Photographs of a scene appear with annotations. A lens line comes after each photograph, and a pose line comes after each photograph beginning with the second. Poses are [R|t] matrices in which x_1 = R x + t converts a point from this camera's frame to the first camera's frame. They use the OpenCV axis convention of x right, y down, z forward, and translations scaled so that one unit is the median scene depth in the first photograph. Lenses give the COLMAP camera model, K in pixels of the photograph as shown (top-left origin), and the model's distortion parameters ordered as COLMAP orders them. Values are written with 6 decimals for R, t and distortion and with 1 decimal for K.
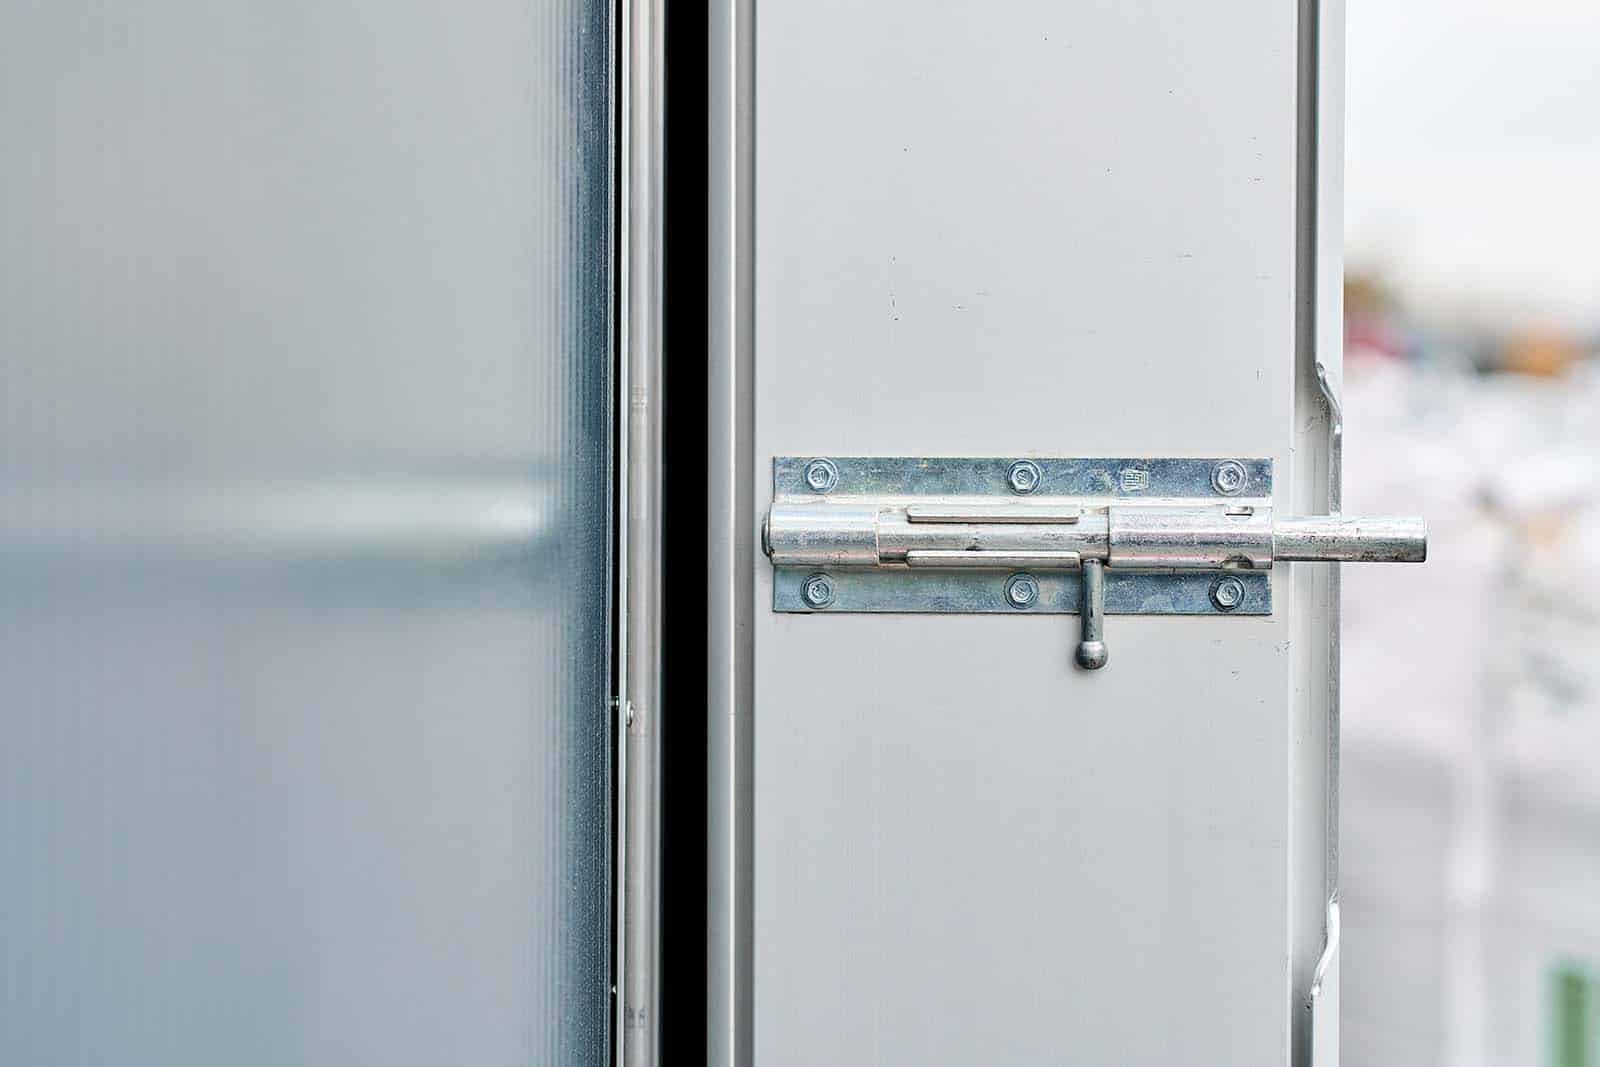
lens RADIAL K [[3925.8, 0, 800.0], [0, 3925.8, 533.5], [0, 0, 1]] dist [-0.031280, -0.143715]
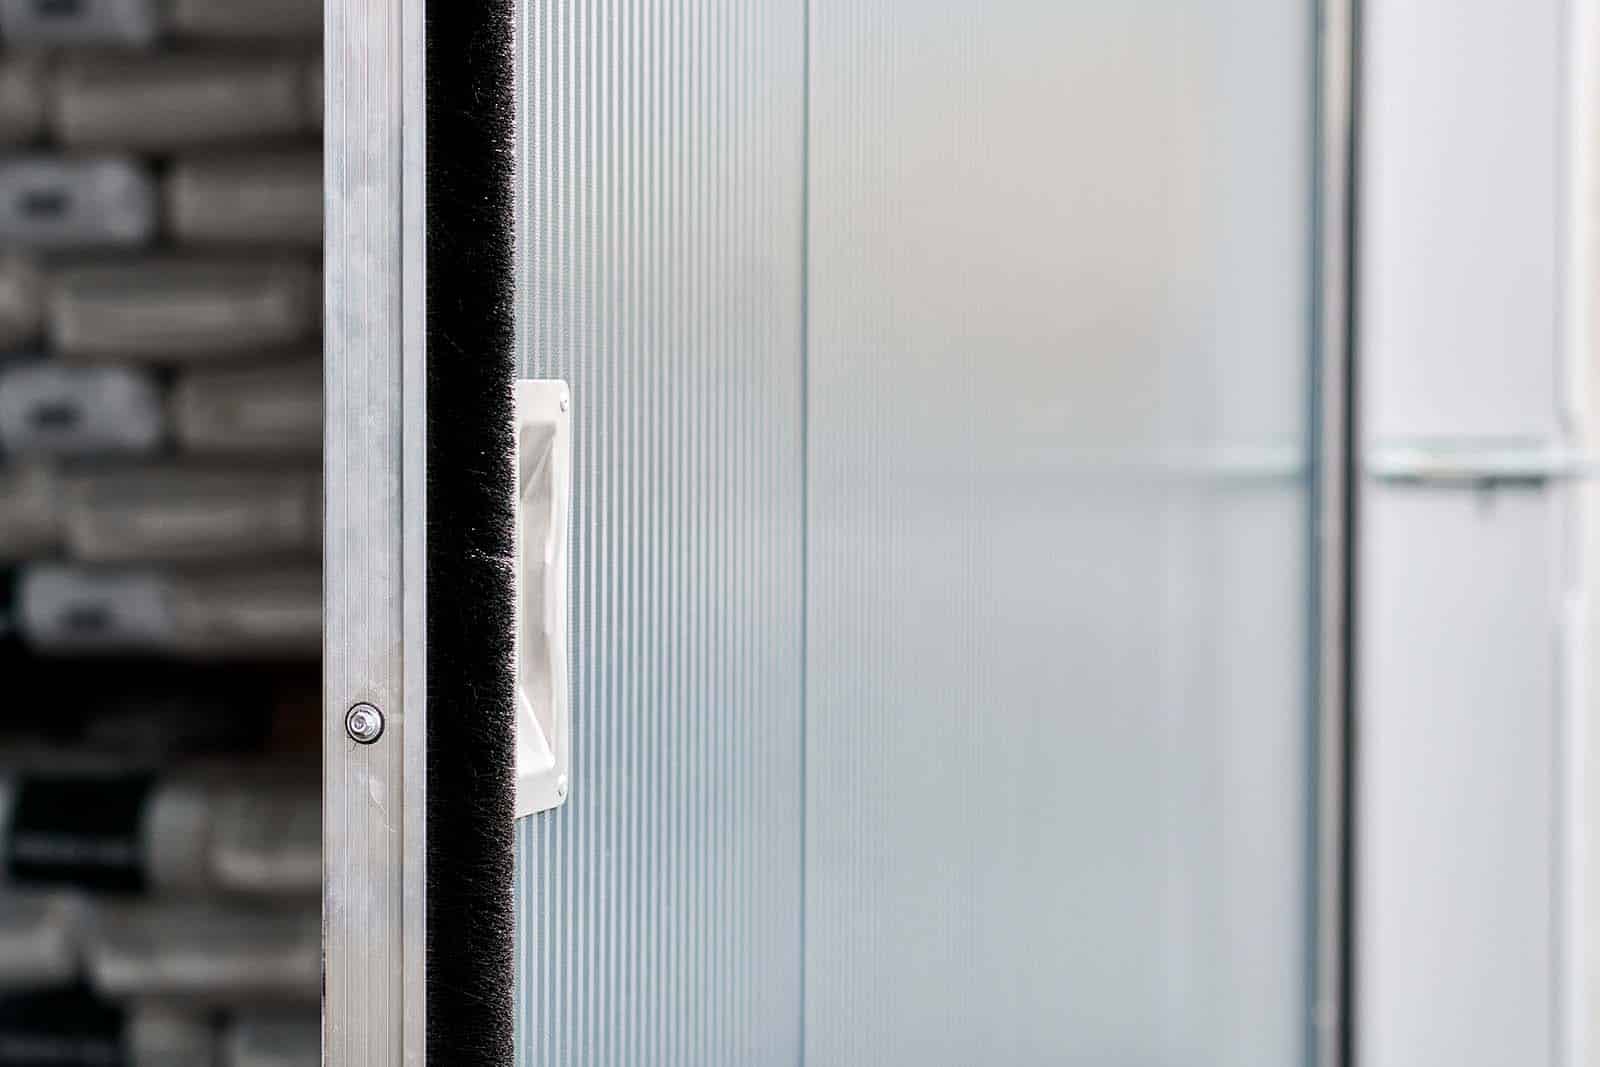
lens RADIAL K [[3925.8, 0, 800.0], [0, 3925.8, 533.5], [0, 0, 1]] dist [-0.031280, -0.143715]
pose [[0.982917, -0.000573, -0.184050, 0.102236], [0.004203, 0.999804, 0.019334, -0.008071], [0.184002, -0.019777, 0.982727, -1.785333]]
